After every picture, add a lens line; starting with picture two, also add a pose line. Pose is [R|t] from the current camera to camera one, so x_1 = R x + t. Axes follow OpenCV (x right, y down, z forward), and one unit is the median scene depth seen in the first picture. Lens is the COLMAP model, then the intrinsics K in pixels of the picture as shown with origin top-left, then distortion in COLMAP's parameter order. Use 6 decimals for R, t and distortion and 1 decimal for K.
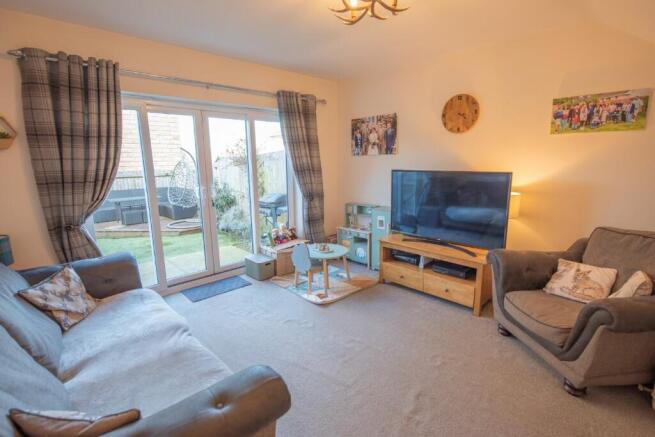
lens RADIAL K [[296.9, 0, 323.4], [0, 296.9, 218.3], [0, 0, 1]] dist [-0.001797, -0.000781]
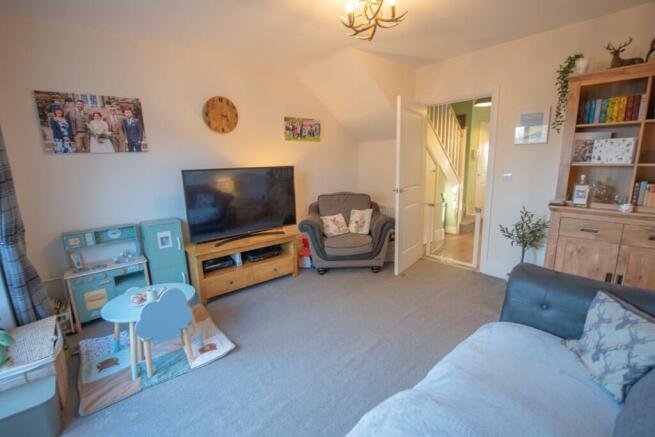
lens RADIAL K [[296.9, 0, 323.4], [0, 296.9, 218.3], [0, 0, 1]] dist [-0.001797, -0.000781]
pose [[0.092317, -0.191257, 0.977189, -0.588315], [0.211857, 0.962682, 0.168403, -0.094660], [-0.972931, 0.191478, 0.129391, 0.555641]]
